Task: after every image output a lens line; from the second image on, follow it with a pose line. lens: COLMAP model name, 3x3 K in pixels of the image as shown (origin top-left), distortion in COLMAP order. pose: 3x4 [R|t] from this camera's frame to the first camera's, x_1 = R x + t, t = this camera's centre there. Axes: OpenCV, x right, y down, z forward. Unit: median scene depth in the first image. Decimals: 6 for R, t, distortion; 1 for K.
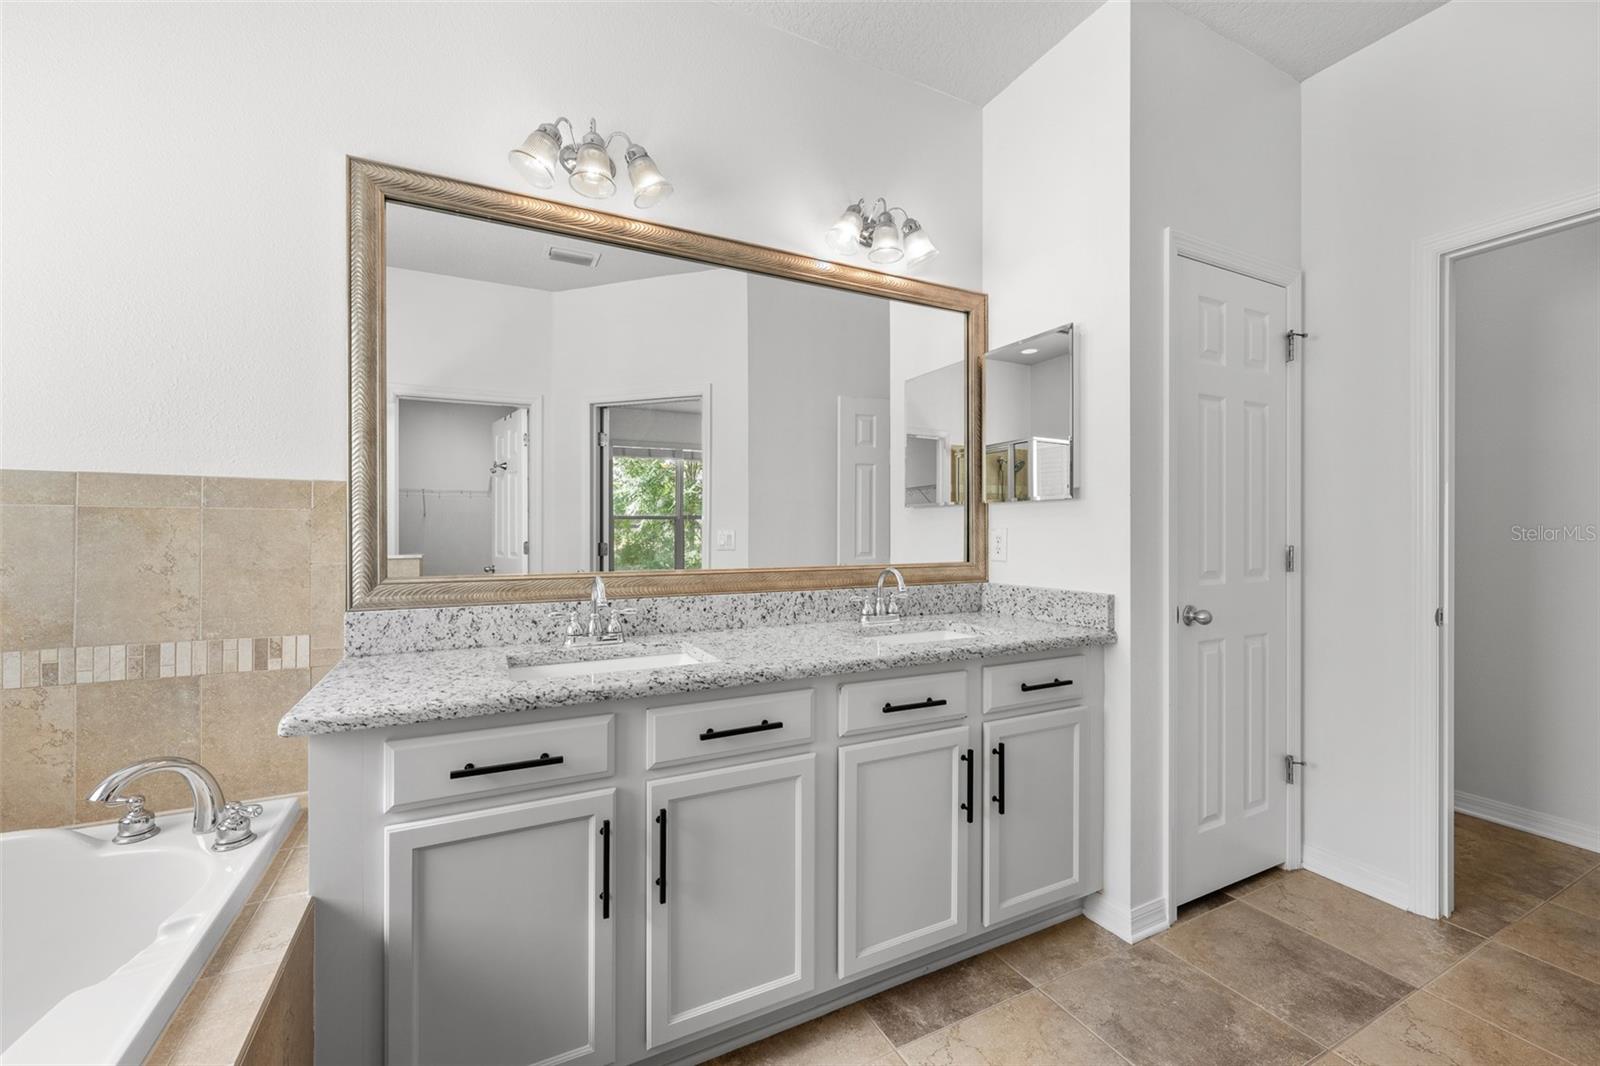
lens RADIAL K [[642.2, 0, 807.3], [0, 642.2, 528.4], [0, 0, 1]] dist [-0.000464, -0.000035]
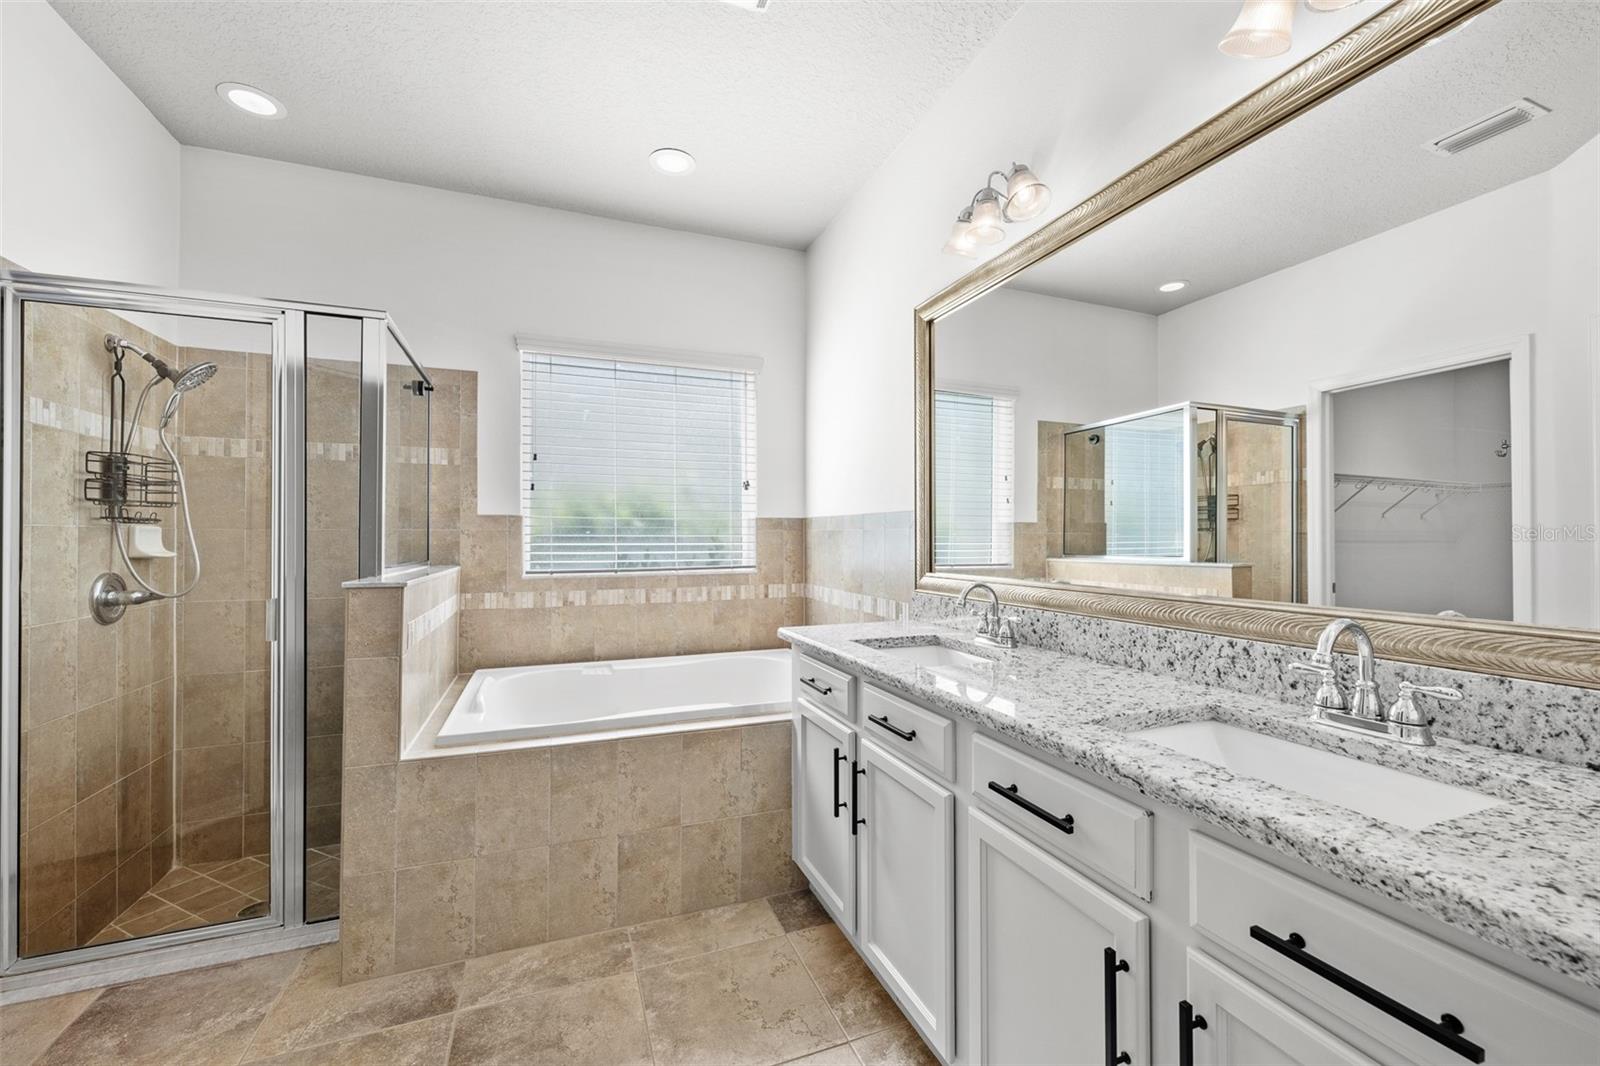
lens RADIAL K [[642.2, 0, 800.4], [0, 642.2, 535.3], [0, 0, 1]] dist [-0.000464, -0.000035]
pose [[-0.078751, -0.006465, -0.996873, 0.667876], [-0.005152, 0.999968, -0.006078, 0.004580], [0.996881, 0.004658, -0.078782, 0.654525]]
